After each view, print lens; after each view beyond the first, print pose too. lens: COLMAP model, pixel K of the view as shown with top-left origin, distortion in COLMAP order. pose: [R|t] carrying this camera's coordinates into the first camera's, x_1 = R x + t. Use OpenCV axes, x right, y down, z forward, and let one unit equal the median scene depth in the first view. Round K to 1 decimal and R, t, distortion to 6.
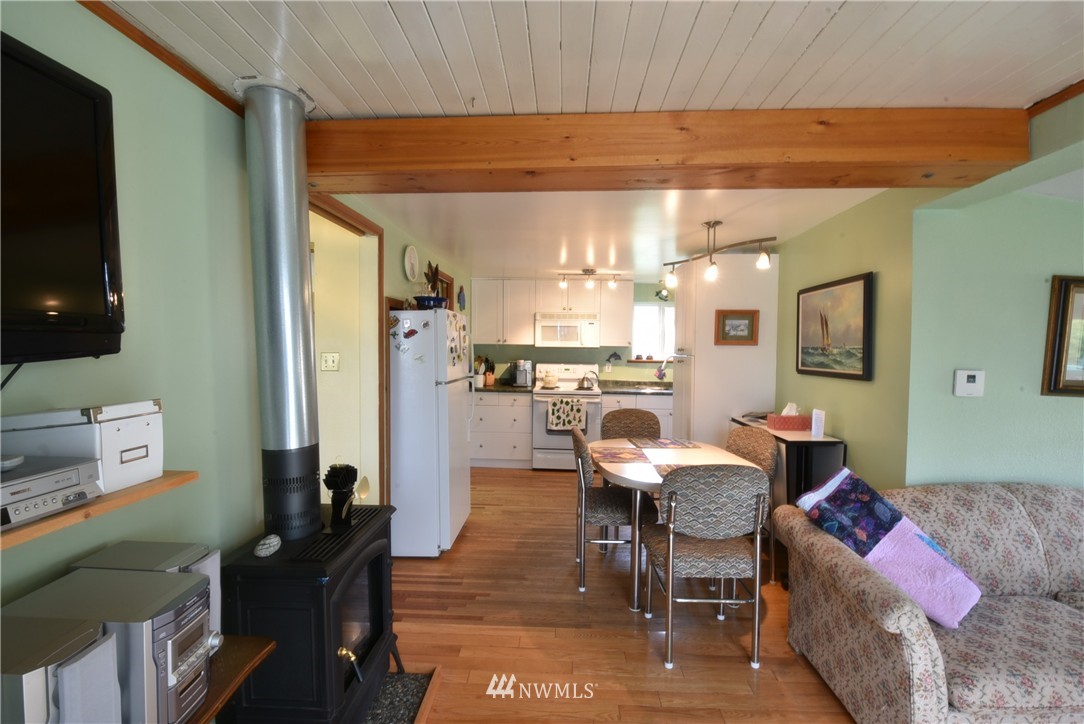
lens RADIAL K [[474.5, 0, 542.2], [0, 474.5, 364.2], [0, 0, 1]] dist [0.000271, -0.014712]
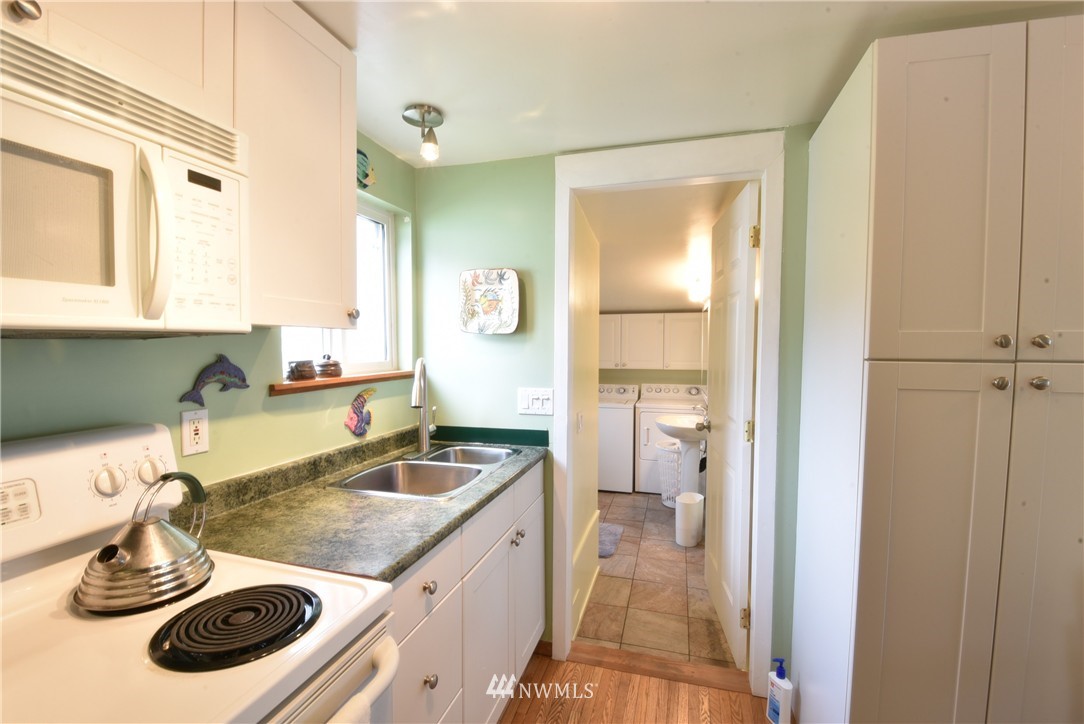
lens RADIAL K [[474.5, 0, 541.8], [0, 474.5, 358.6], [0, 0, 1]] dist [0.000271, -0.014712]
pose [[0.237783, -0.051197, 0.969968, -0.058119], [0.034591, 0.998423, 0.044219, -0.075492], [-0.970702, 0.023038, 0.239179, 2.131086]]
